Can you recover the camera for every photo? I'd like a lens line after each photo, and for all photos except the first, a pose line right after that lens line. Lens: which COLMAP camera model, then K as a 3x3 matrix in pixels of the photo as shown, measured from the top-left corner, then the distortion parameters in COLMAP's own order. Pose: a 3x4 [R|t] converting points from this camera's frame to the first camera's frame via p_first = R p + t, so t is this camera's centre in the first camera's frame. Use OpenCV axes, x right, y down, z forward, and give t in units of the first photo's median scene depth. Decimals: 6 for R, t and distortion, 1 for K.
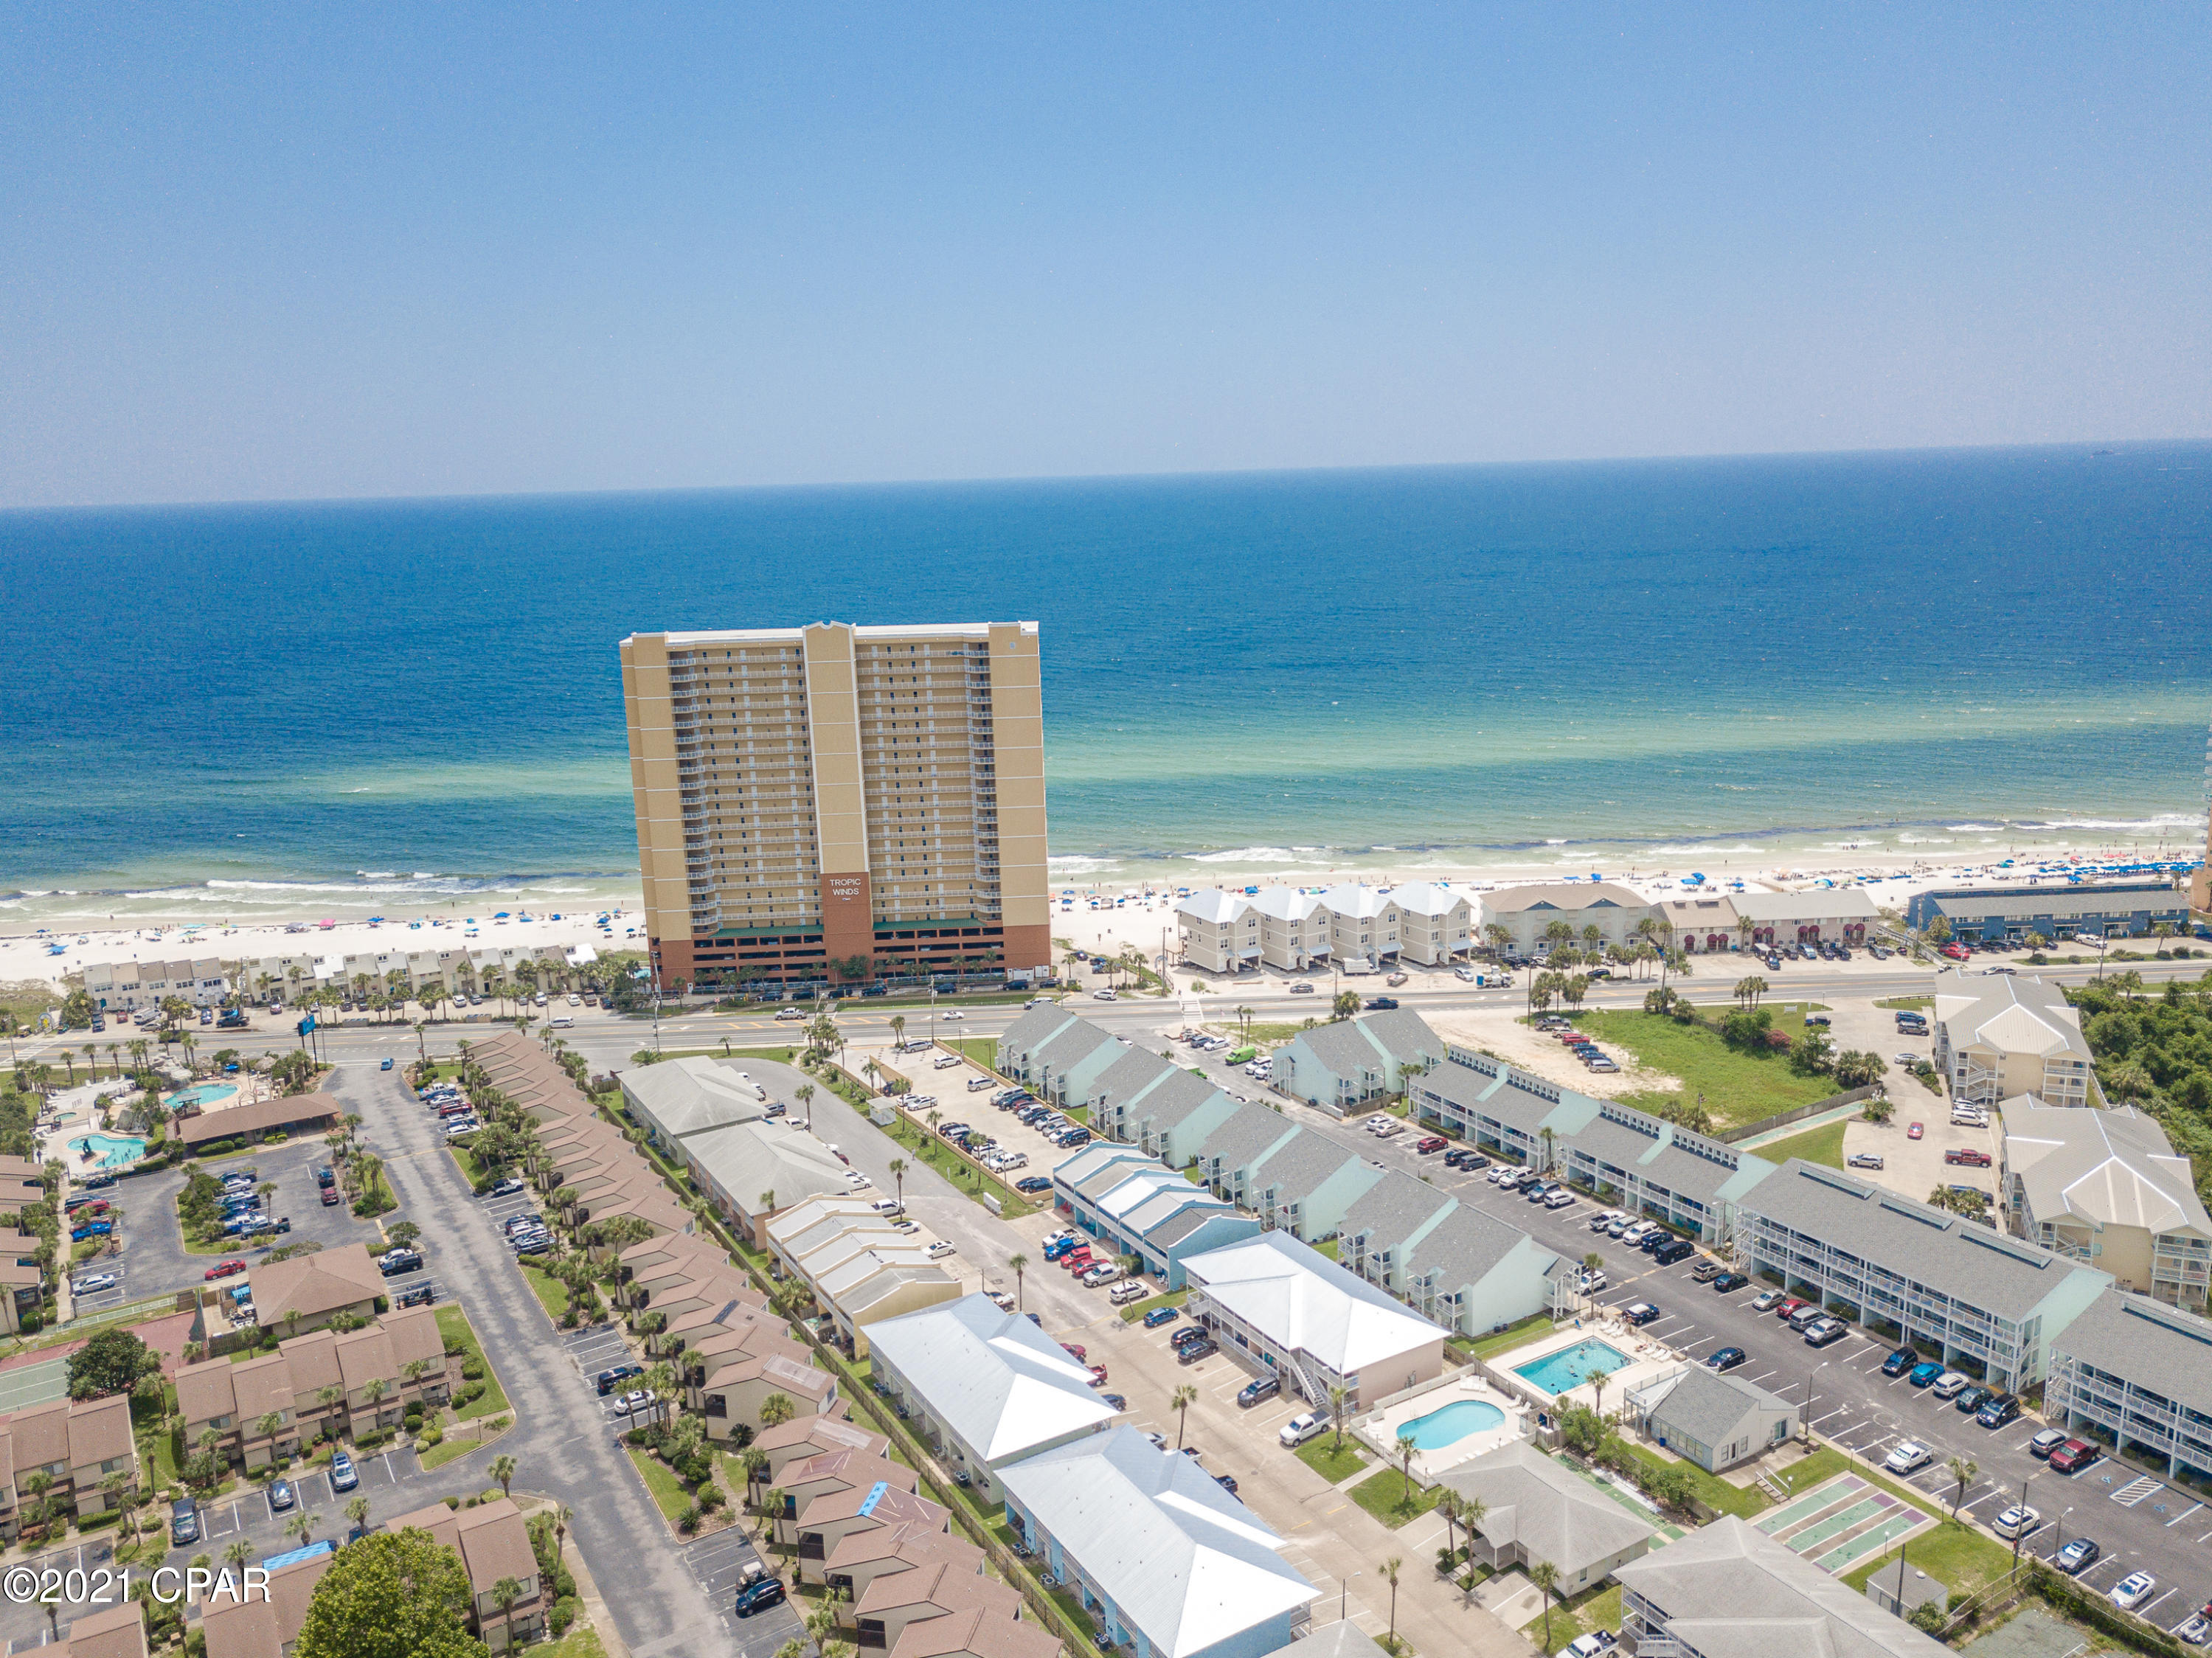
lens RADIAL K [[1706.2, 0, 1100.6], [0, 1706.2, 819.3], [0, 0, 1]] dist [0.038396, -0.008686]
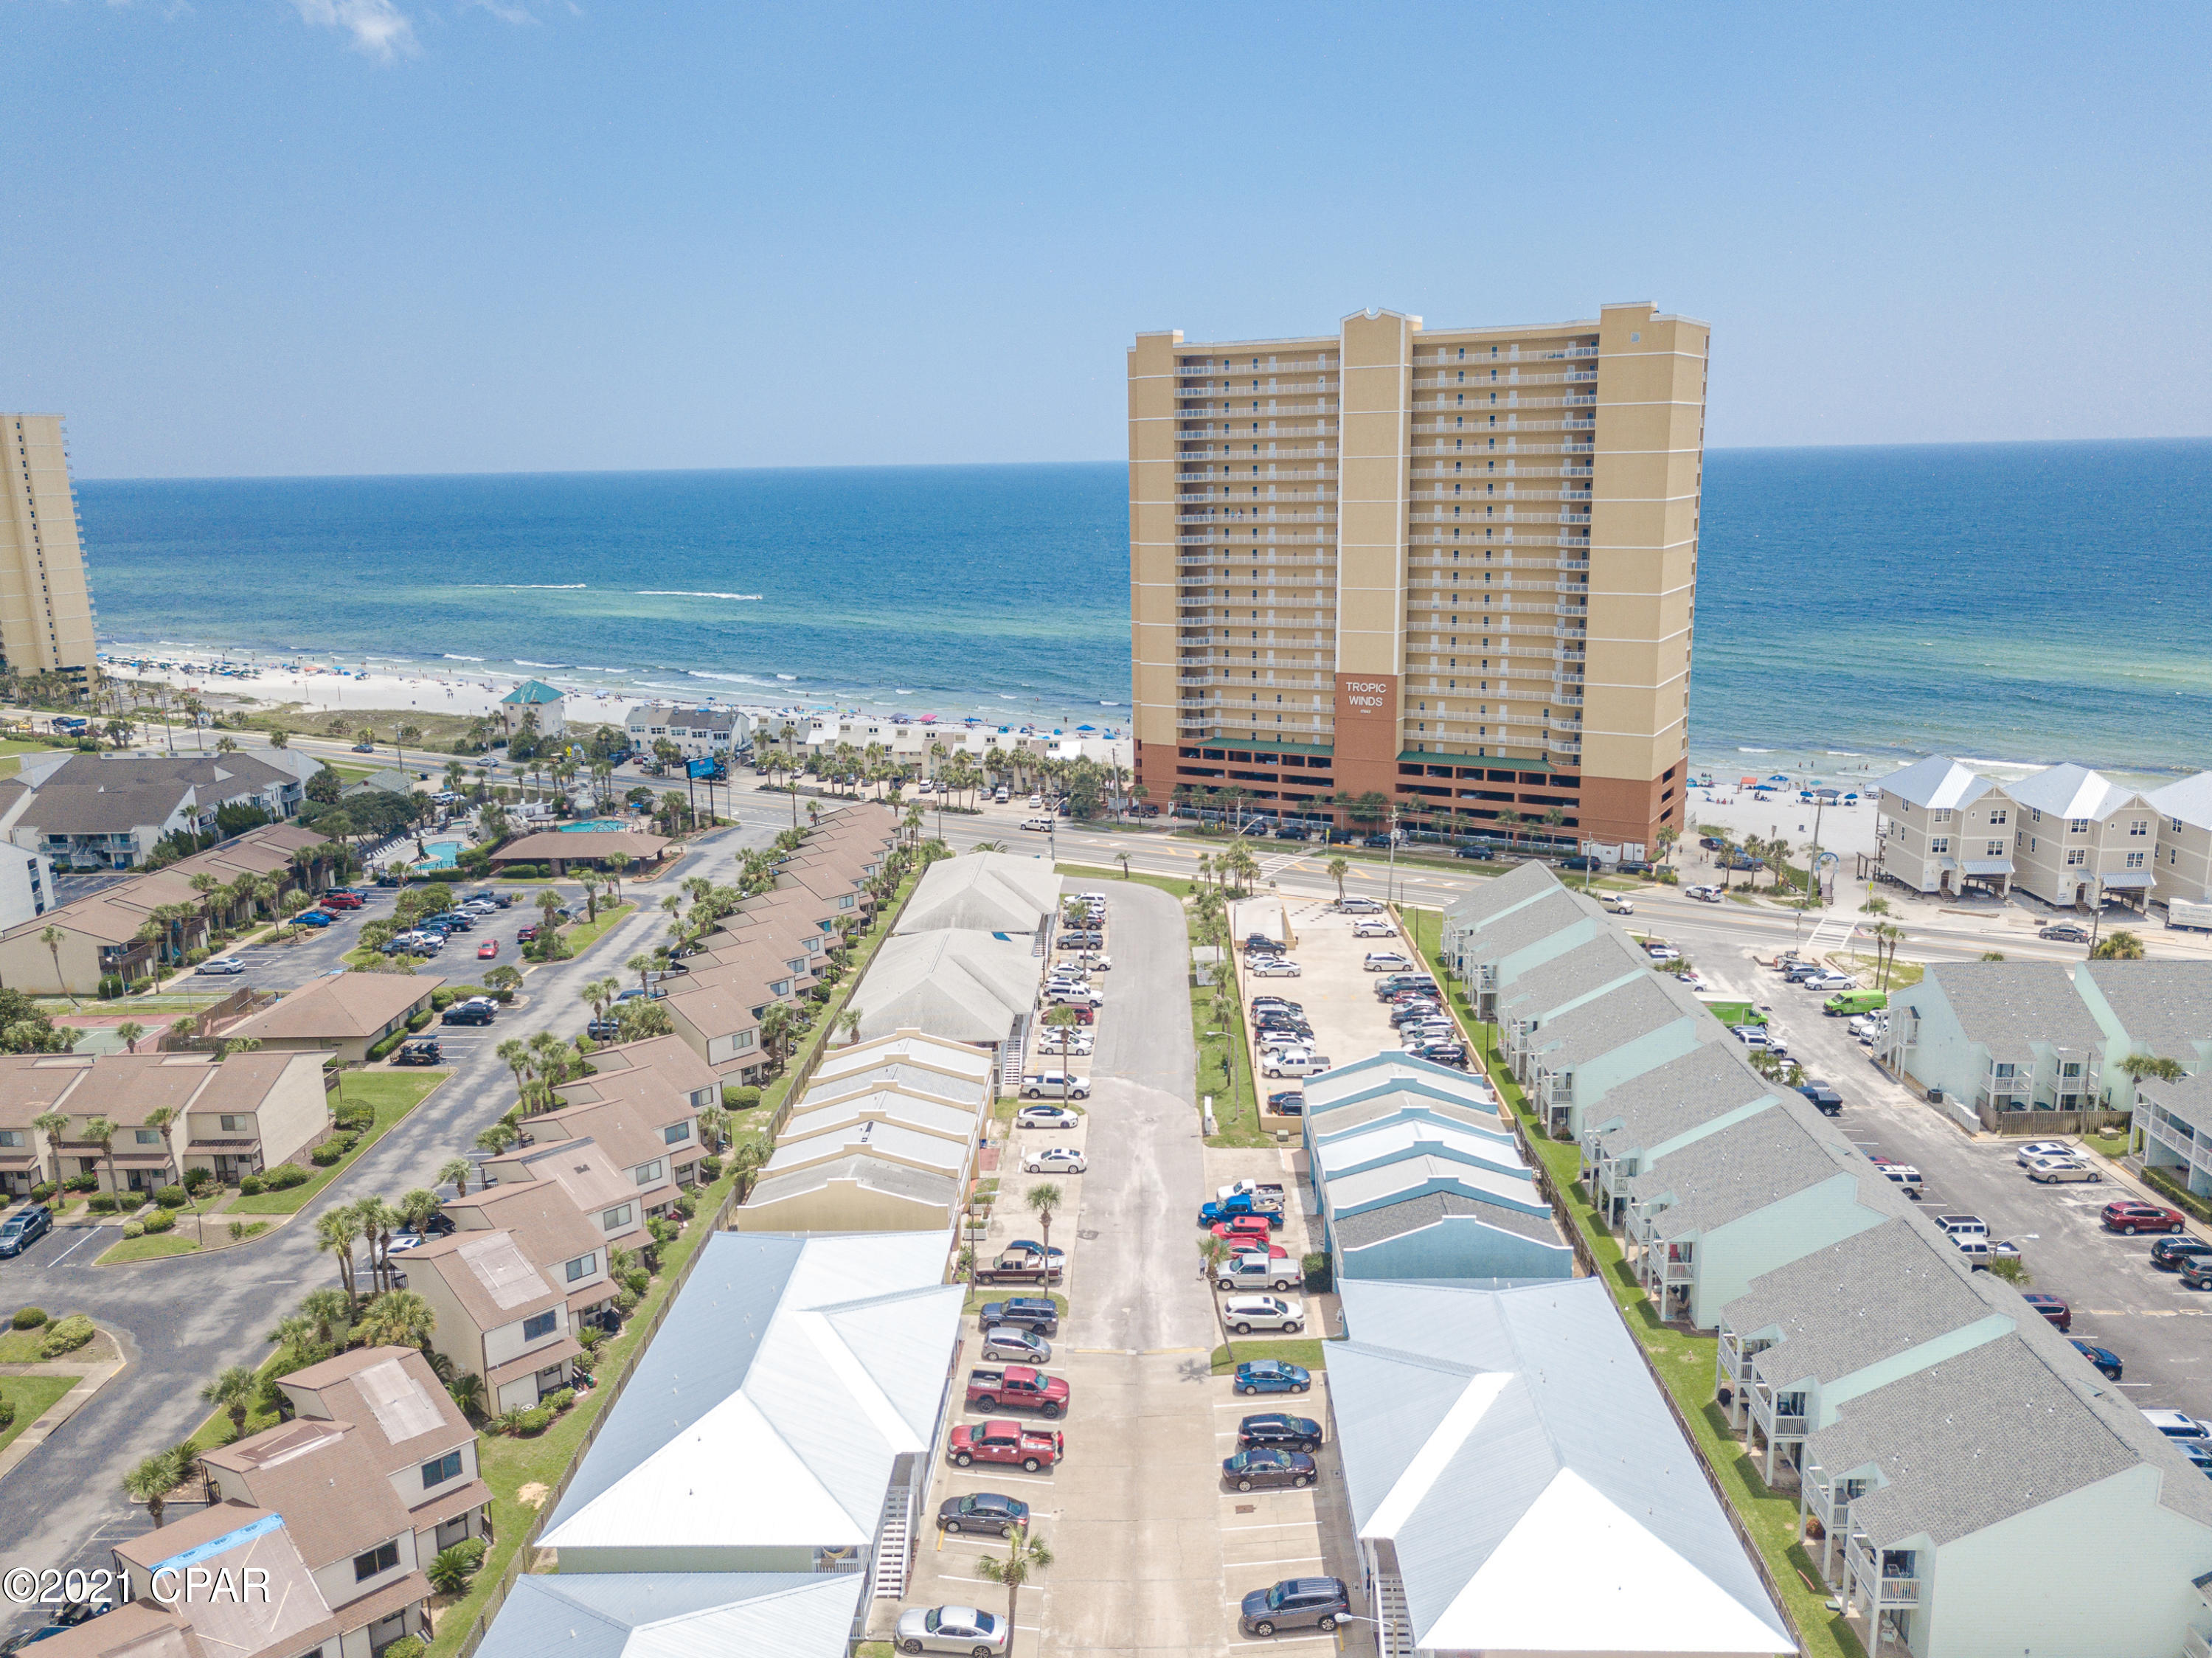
lens RADIAL K [[1684.3, 0, 1112.1], [0, 1684.3, 856.8], [0, 0, 1]] dist [0.036679, -0.001596]
pose [[0.846481, 0.139979, -0.513689, 0.135848], [-0.118527, 0.990152, 0.074500, 0.068216], [0.519059, -0.002177, 0.854736, 0.342644]]
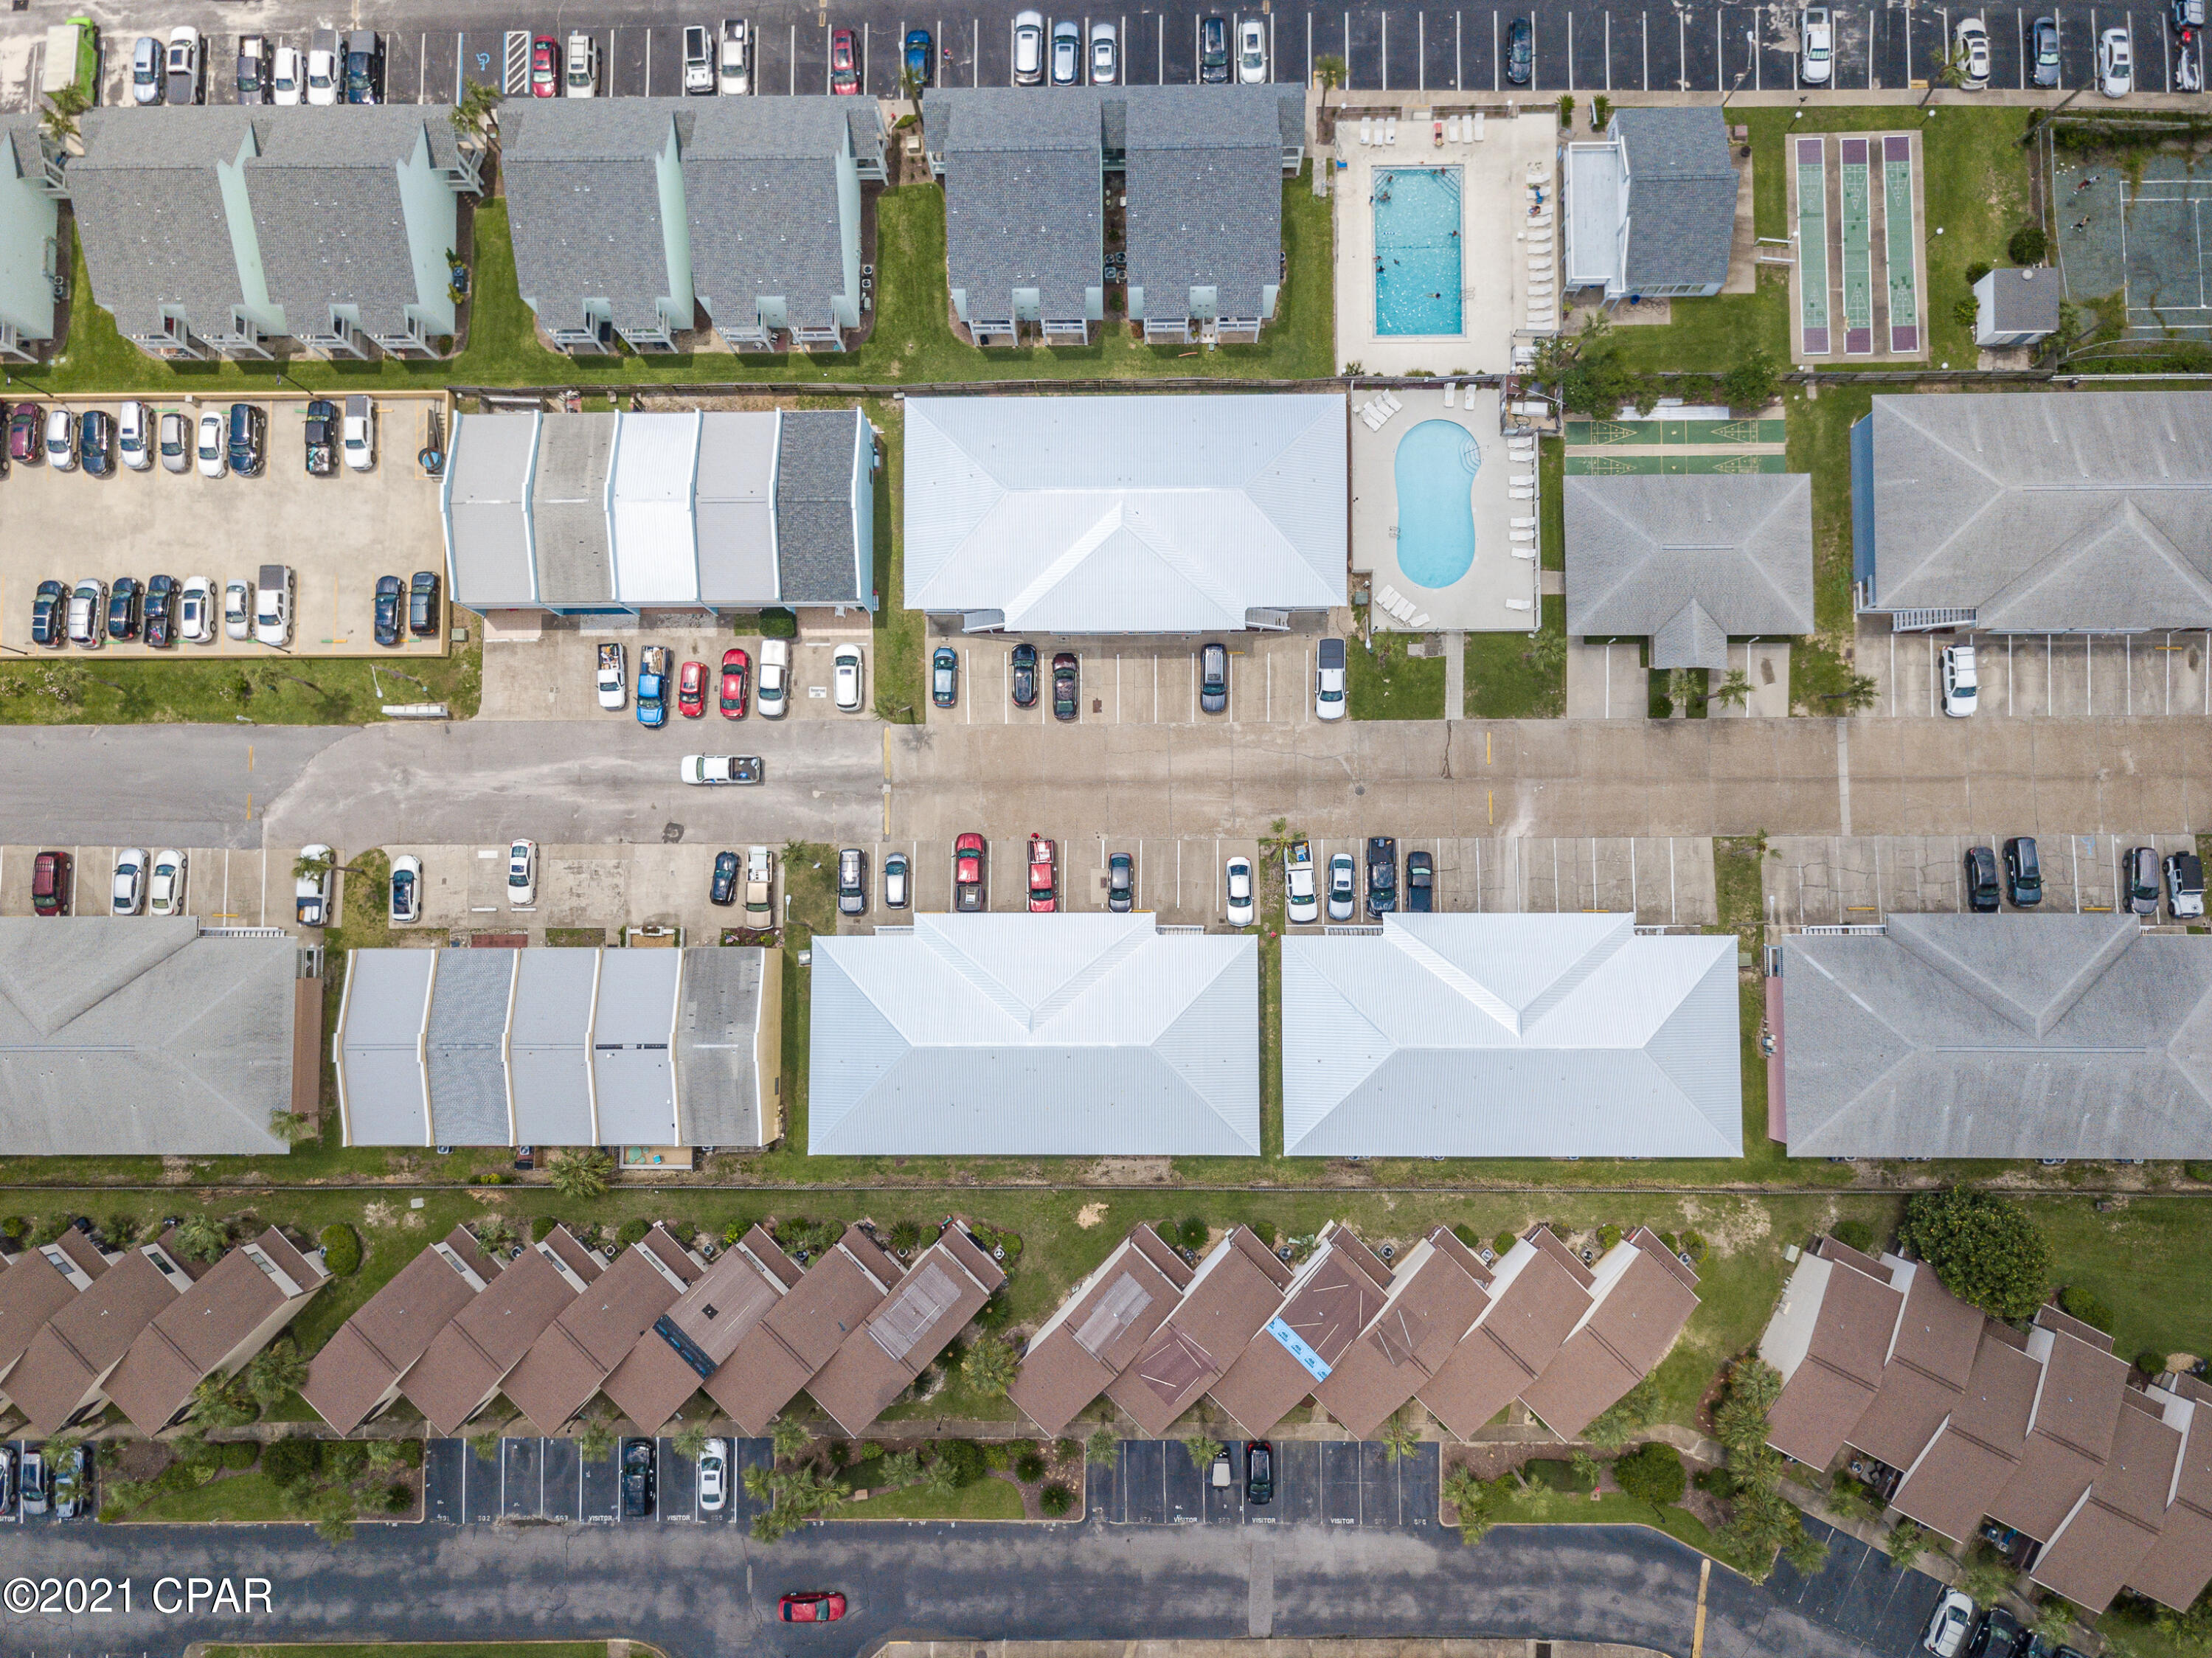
lens RADIAL K [[1681.6, 0, 1099.3], [0, 1681.6, 861.9], [0, 0, 1]] dist [0.025304, -0.005572]
pose [[0.513973, -0.854786, 0.071919, -0.023045], [0.179280, 0.189030, 0.965467, -0.167458], [-0.838863, -0.483330, 0.250403, 0.464302]]
